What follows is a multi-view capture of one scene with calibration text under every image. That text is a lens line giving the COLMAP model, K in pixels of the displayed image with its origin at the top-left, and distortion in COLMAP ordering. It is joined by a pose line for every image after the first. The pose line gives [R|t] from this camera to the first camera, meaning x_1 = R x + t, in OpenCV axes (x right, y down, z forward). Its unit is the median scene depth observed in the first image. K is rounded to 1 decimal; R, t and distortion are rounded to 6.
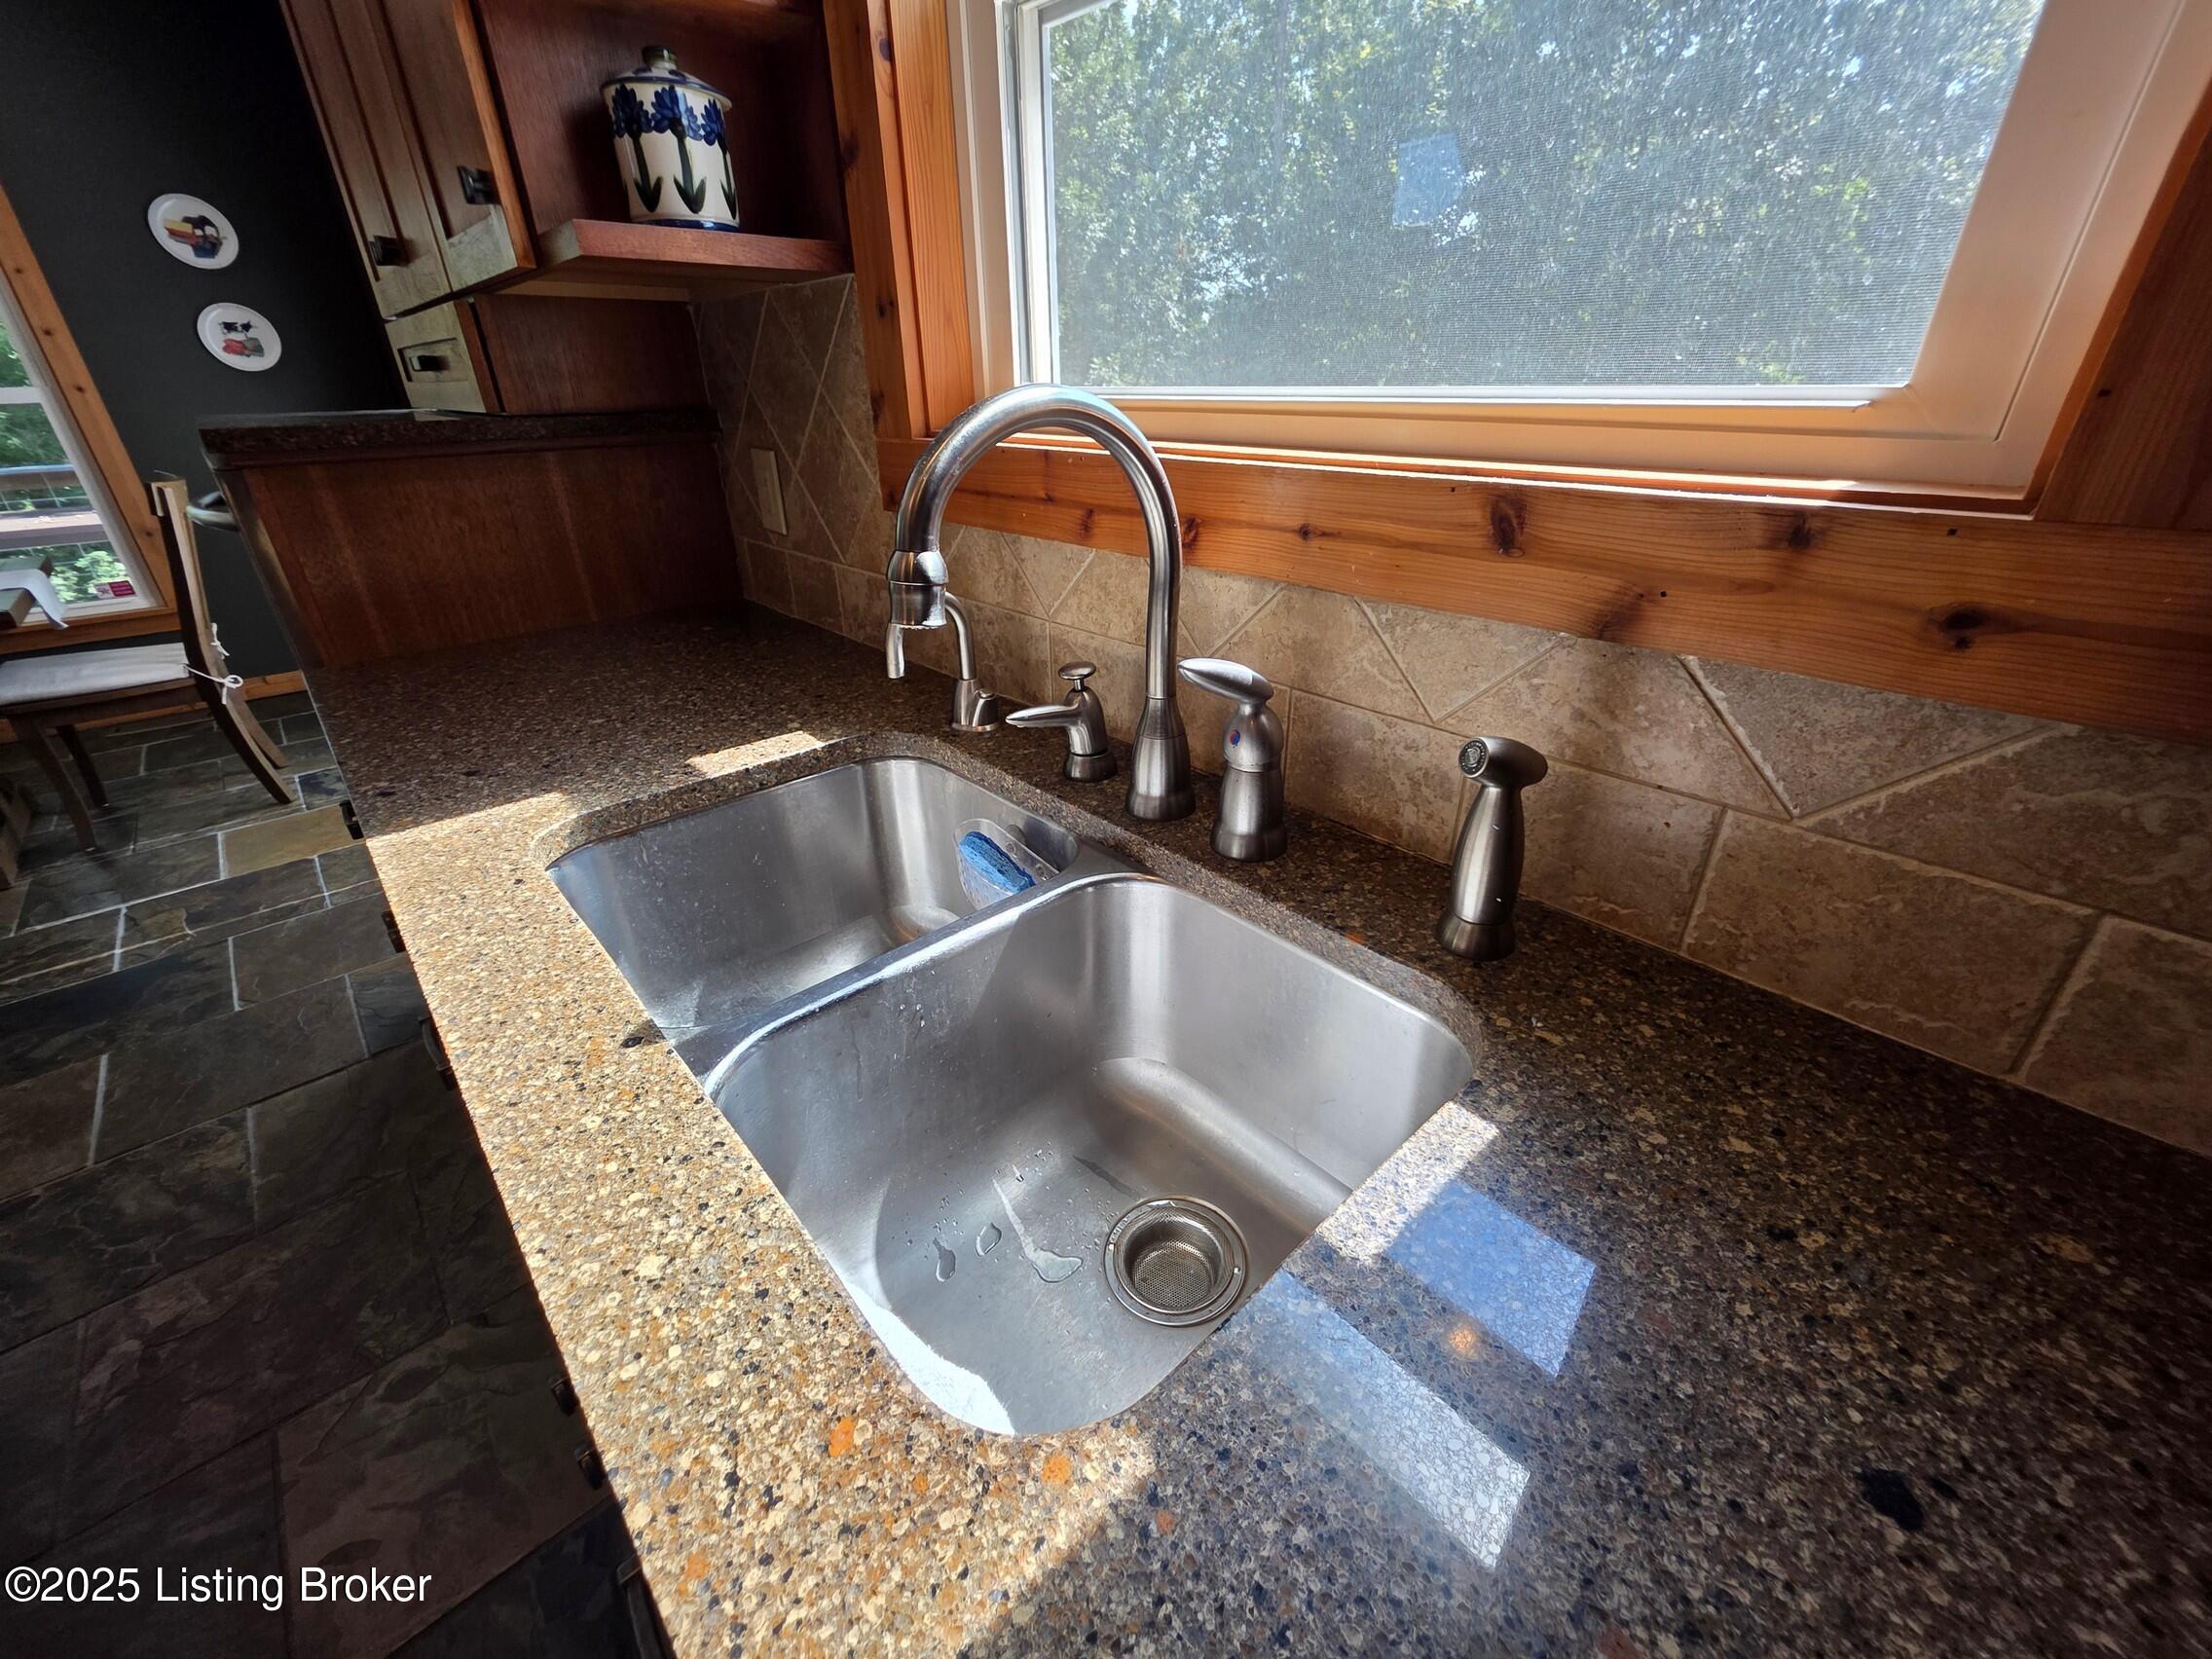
lens RADIAL K [[885.9, 0, 1110.2], [0, 885.9, 823.6], [0, 0, 1]] dist [0.000611, 0.000252]
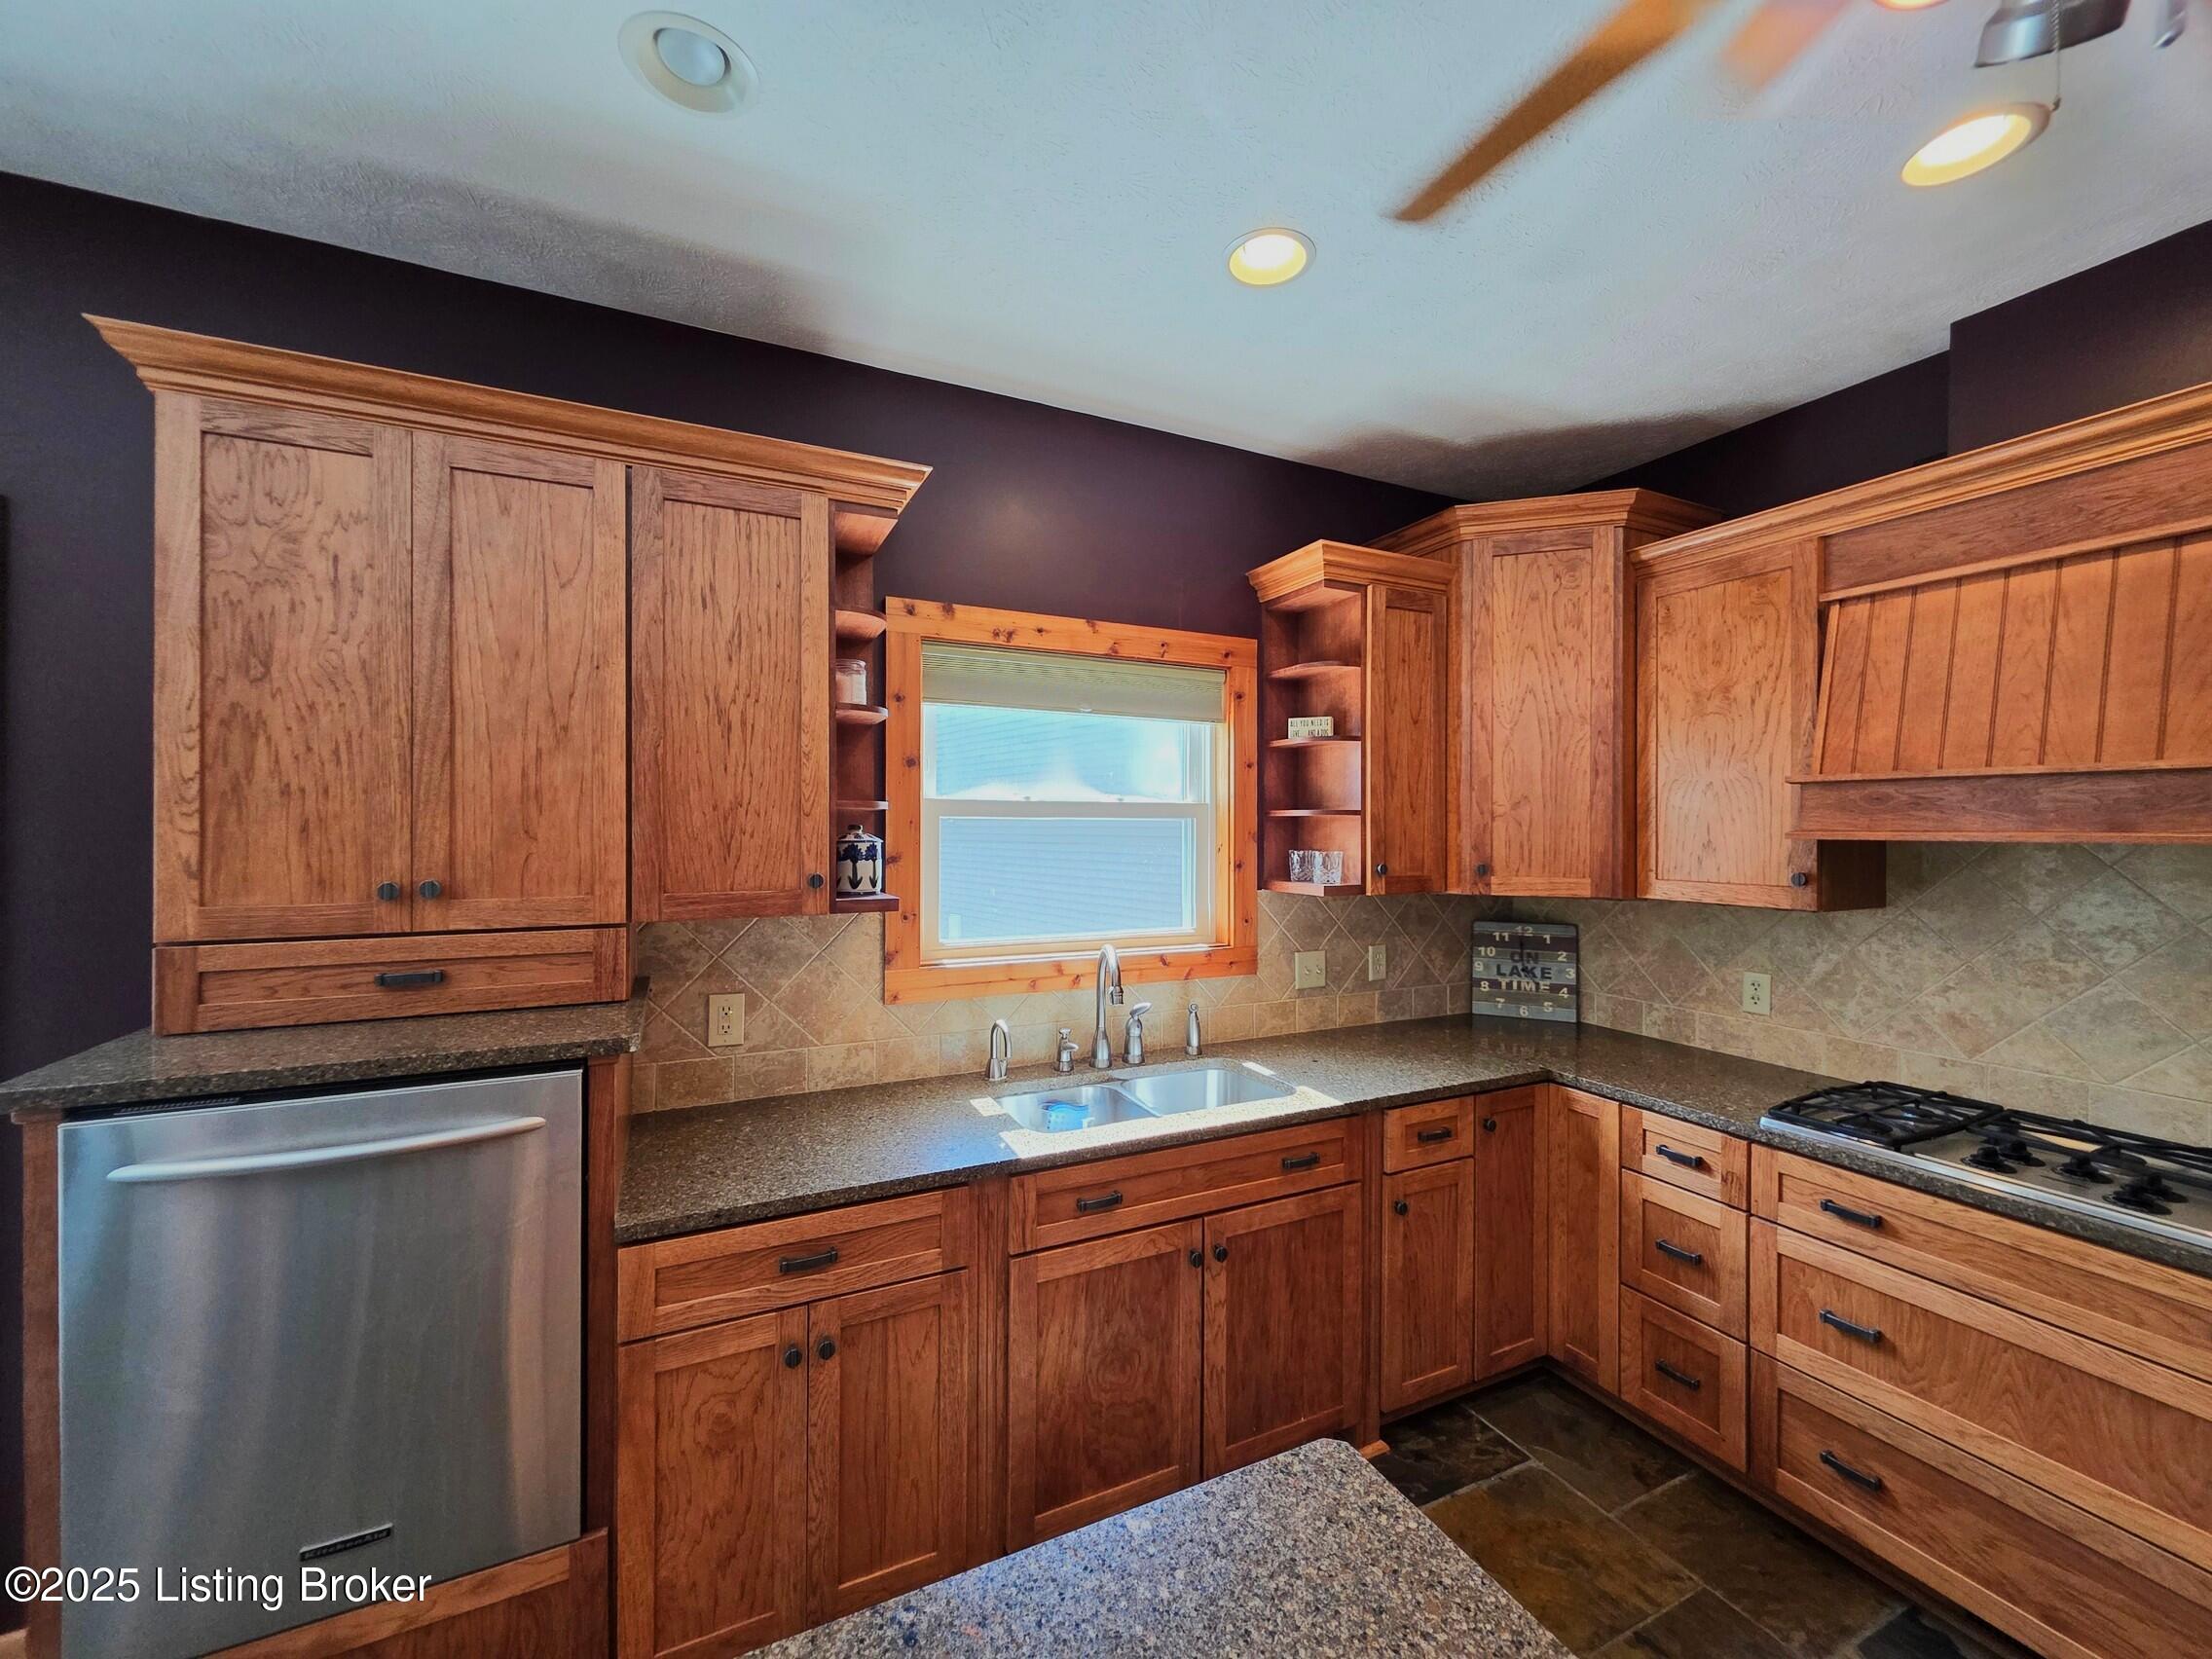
lens RADIAL K [[887.0, 0, 1111.9], [0, 887.0, 826.8], [0, 0, 1]] dist [0.001025, 0.000259]
pose [[0.291703, 0.010723, 0.956449, -3.910531], [0.426139, 0.893761, -0.139986, -0.424533], [-0.856338, 0.448414, 0.256143, -0.238118]]
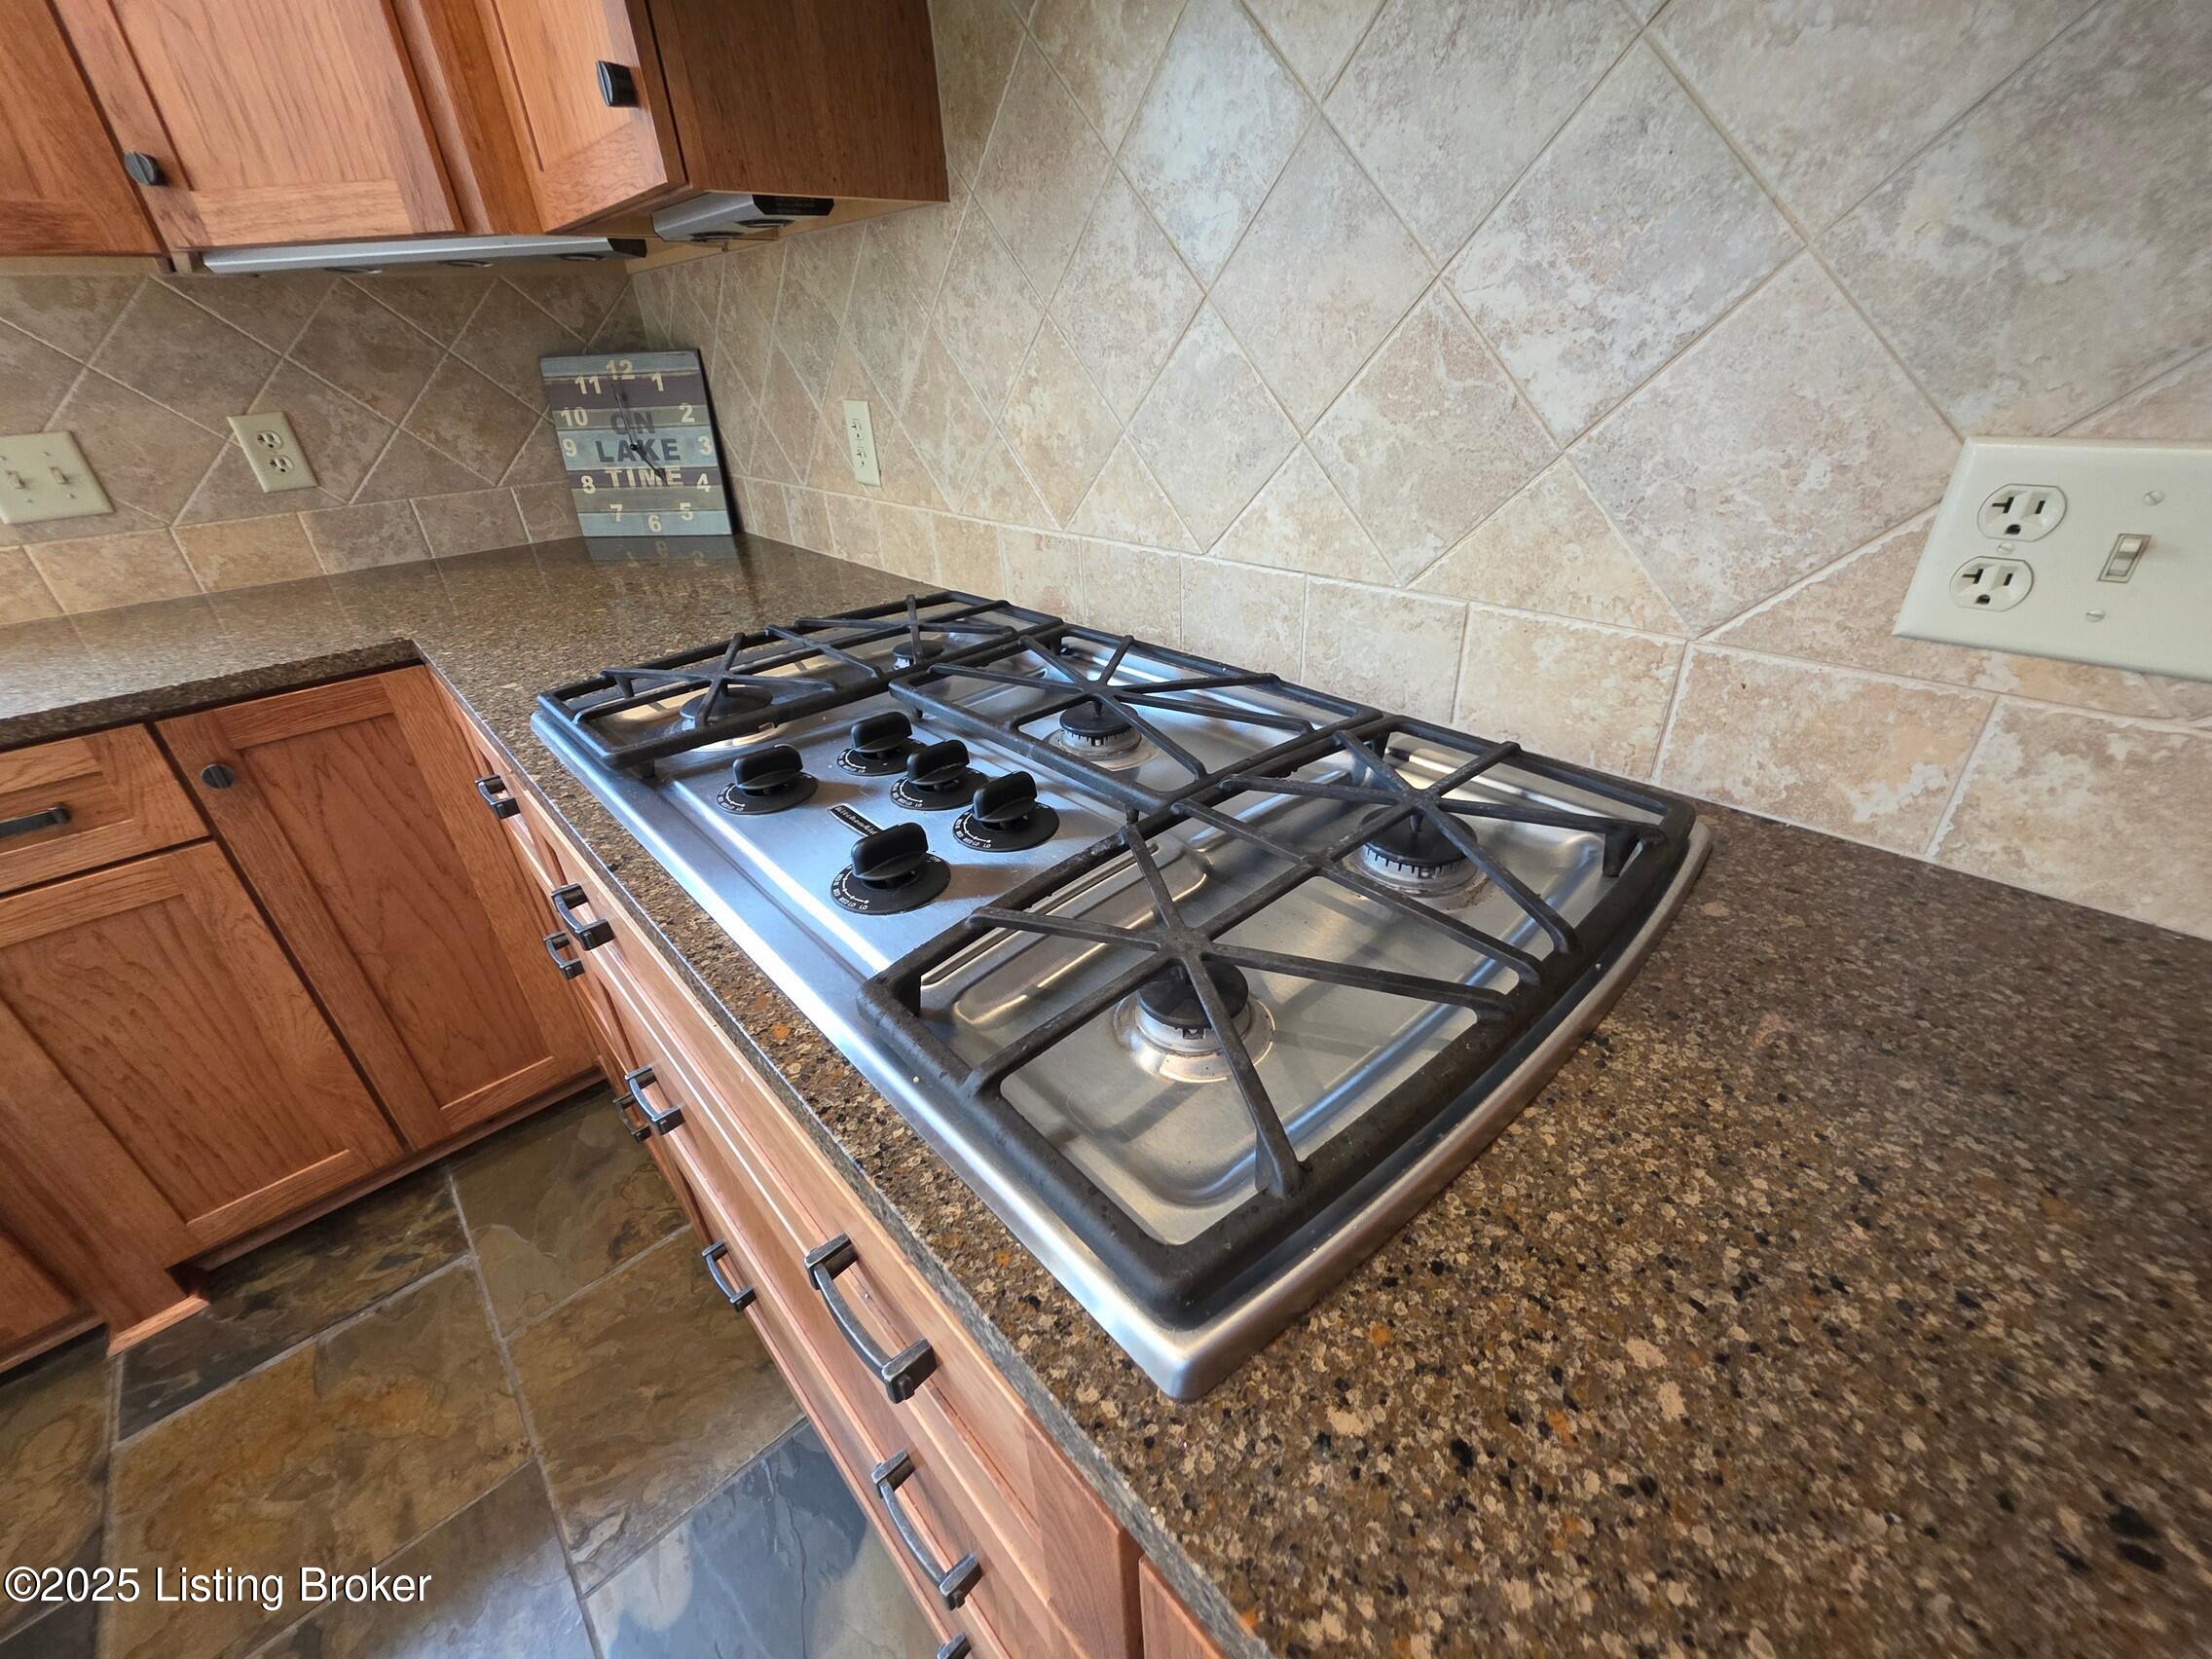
lens RADIAL K [[885.9, 0, 1110.2], [0, 885.9, 823.6], [0, 0, 1]] dist [0.000611, 0.000252]
pose [[-0.001661, -0.476216, 0.879327, -1.325689], [0.489077, 0.766598, 0.416090, 1.159110], [-0.872239, 0.430750, 0.231633, -2.140444]]
